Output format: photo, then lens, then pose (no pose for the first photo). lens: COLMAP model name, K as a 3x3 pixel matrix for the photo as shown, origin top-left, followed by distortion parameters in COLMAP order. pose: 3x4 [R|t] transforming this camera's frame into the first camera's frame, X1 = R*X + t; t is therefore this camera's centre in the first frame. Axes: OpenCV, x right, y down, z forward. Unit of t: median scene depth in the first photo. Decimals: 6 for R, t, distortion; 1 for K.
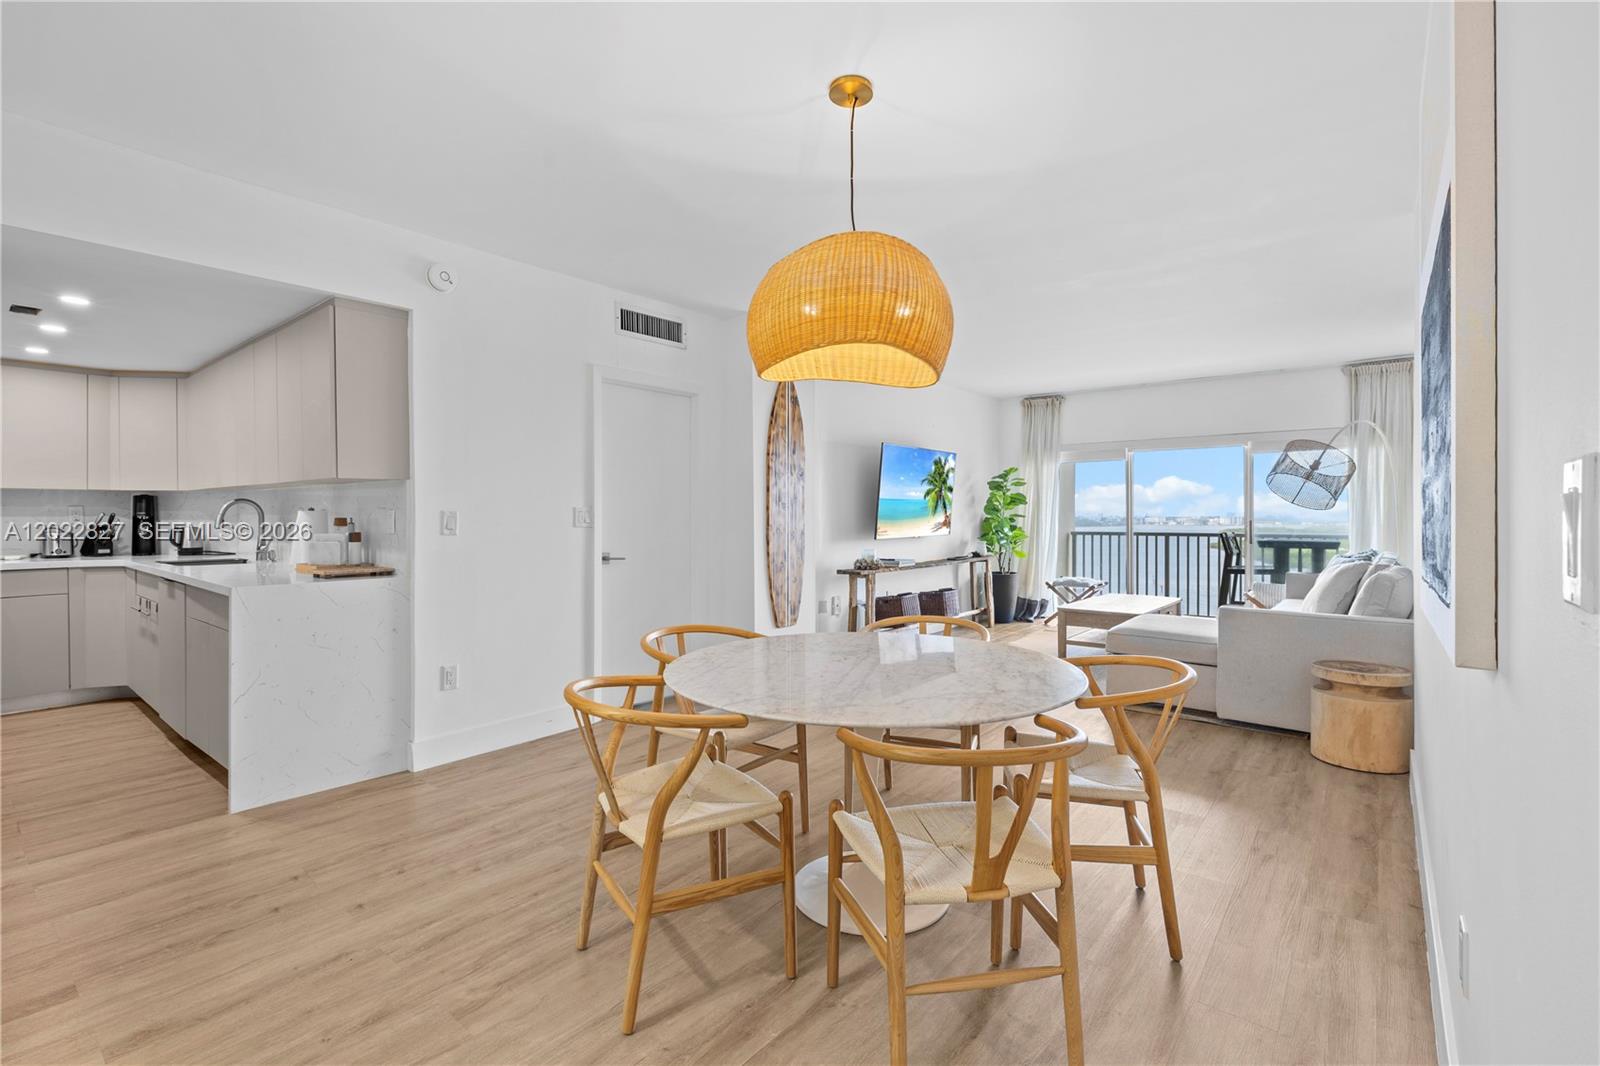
lens RADIAL K [[716.4, 0, 804.0], [0, 716.4, 517.7], [0, 0, 1]] dist [-0.000916, 0.000118]
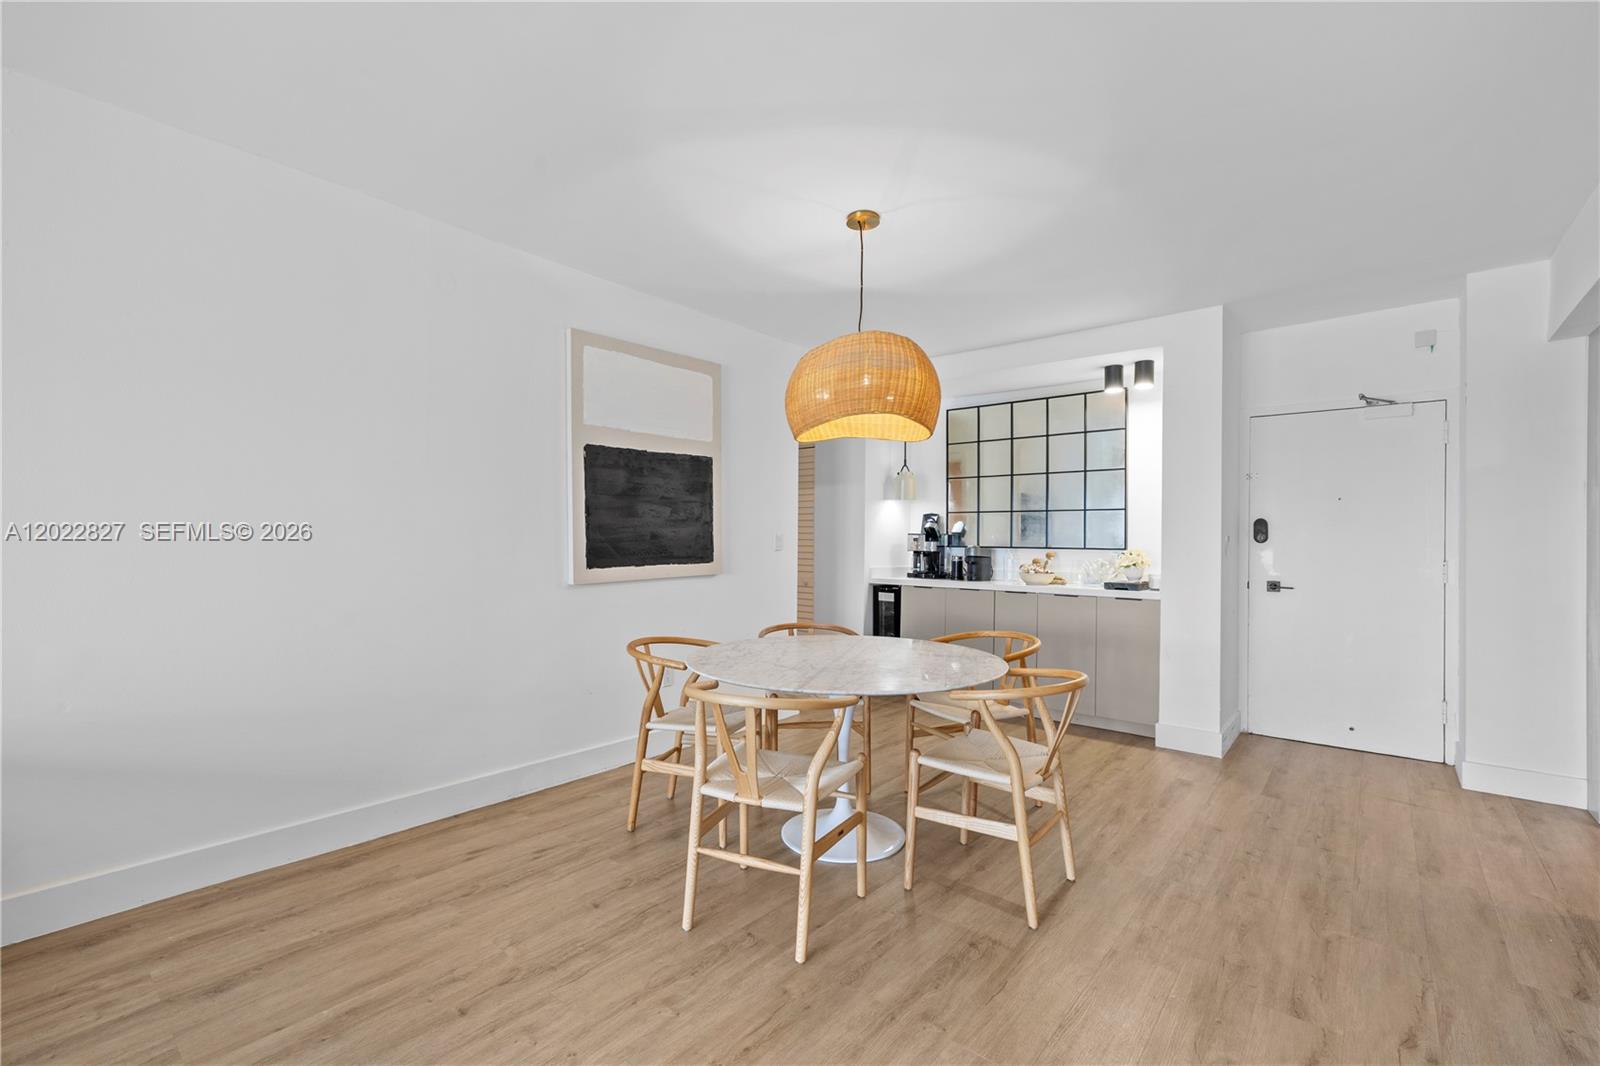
lens RADIAL K [[694.9, 0, 790.6], [0, 694.9, 531.4], [0, 0, 1]] dist [-0.001320, 0.000437]
pose [[-0.999702, -0.009451, 0.022491, 0.076890], [-0.009596, 0.999934, -0.006352, -0.005867], [-0.022429, -0.006566, -0.999727, 1.038687]]
